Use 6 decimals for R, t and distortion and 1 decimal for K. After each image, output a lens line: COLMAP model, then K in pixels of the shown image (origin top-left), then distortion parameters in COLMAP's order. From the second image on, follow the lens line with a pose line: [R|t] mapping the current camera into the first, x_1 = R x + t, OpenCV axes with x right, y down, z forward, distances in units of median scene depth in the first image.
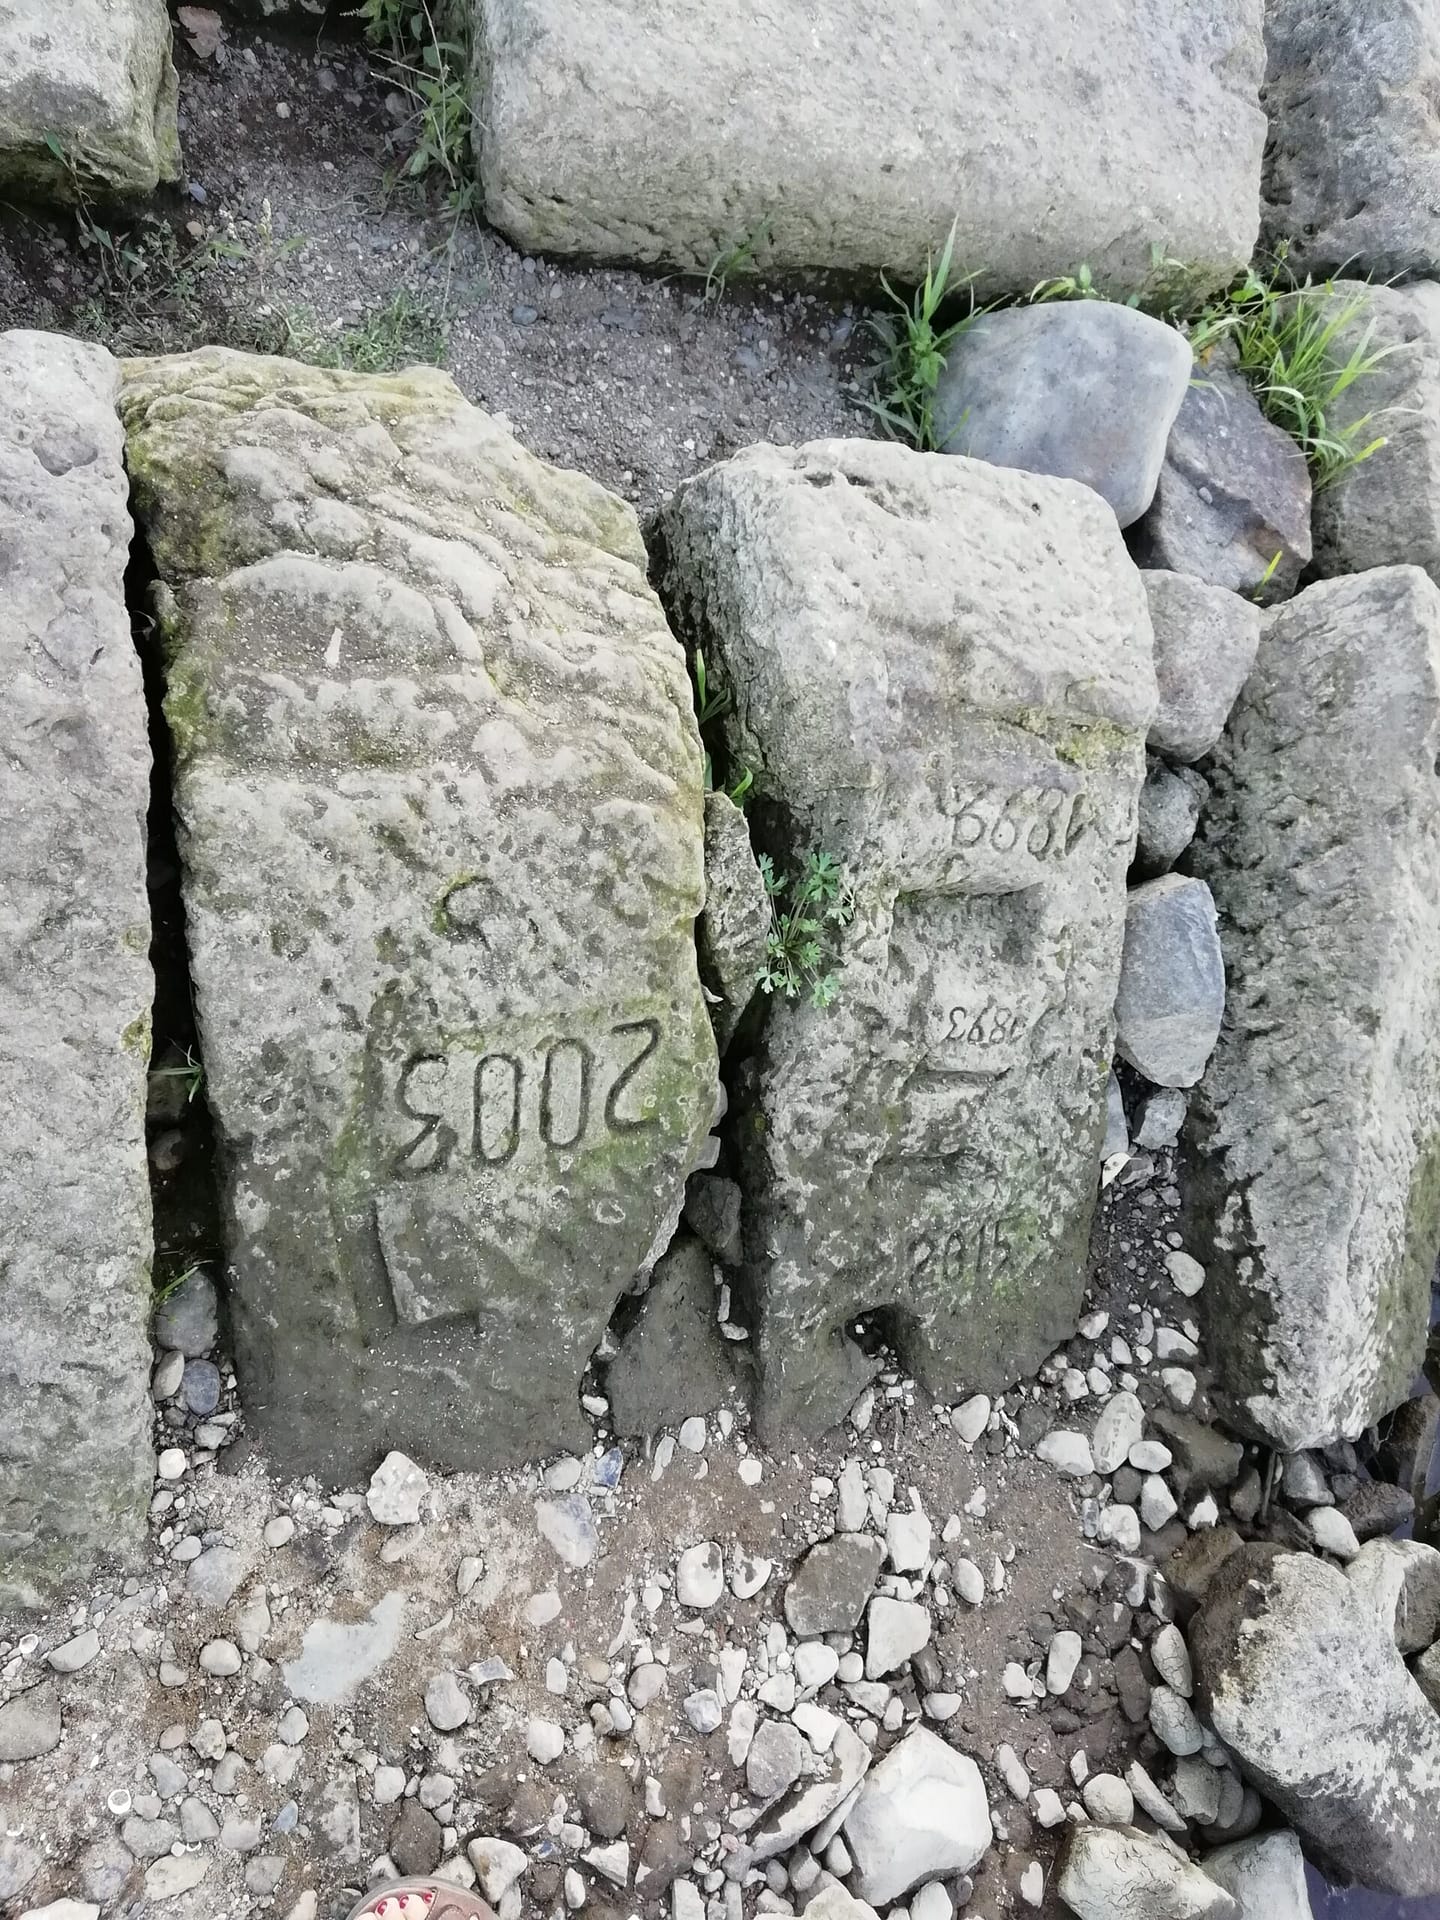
lens RADIAL K [[1413.0, 0, 722.2], [0, 1413.0, 956.9], [0, 0, 1]] dist [0.035987, -0.025442]
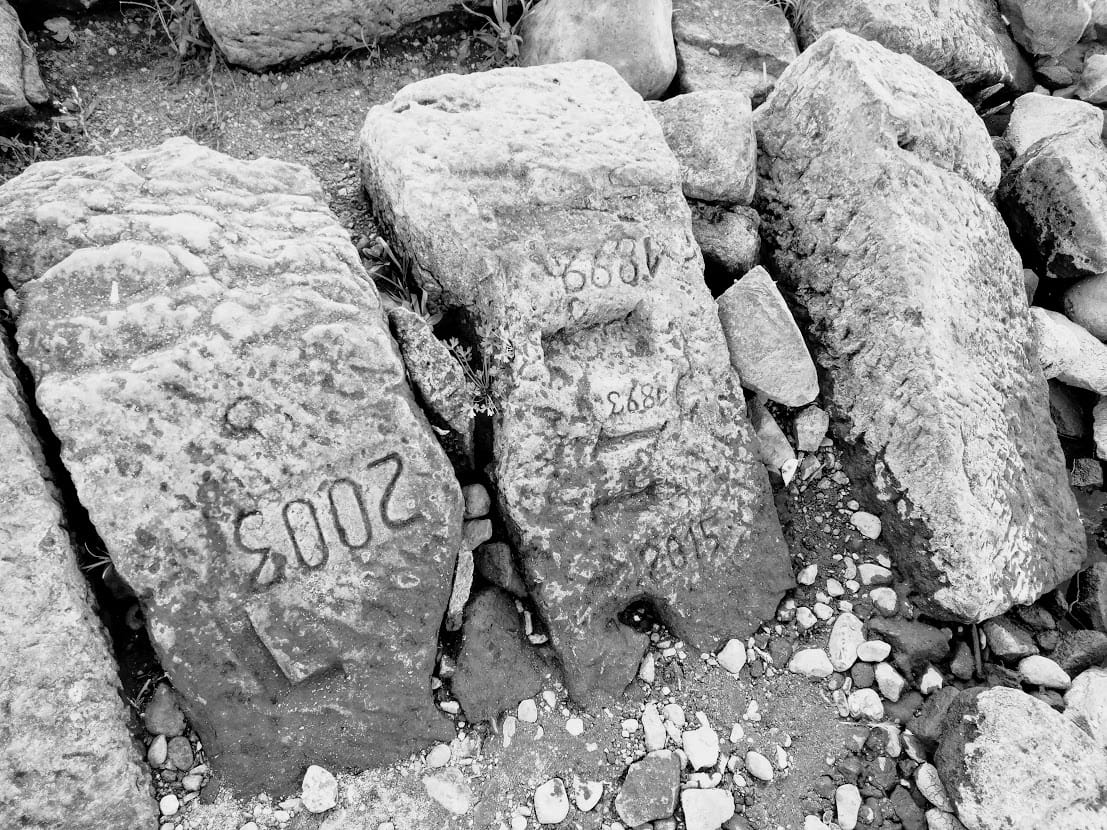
lens RADIAL K [[814.7, 0, 553.5], [0, 814.7, 415.0], [0, 0, 1]] dist [0.035987, -0.025442]
pose [[0.930657, -0.323616, -0.170735, 0.259482], [0.304451, 0.943721, -0.129229, 0.159620], [0.202947, 0.068288, 0.976806, 0.127568]]
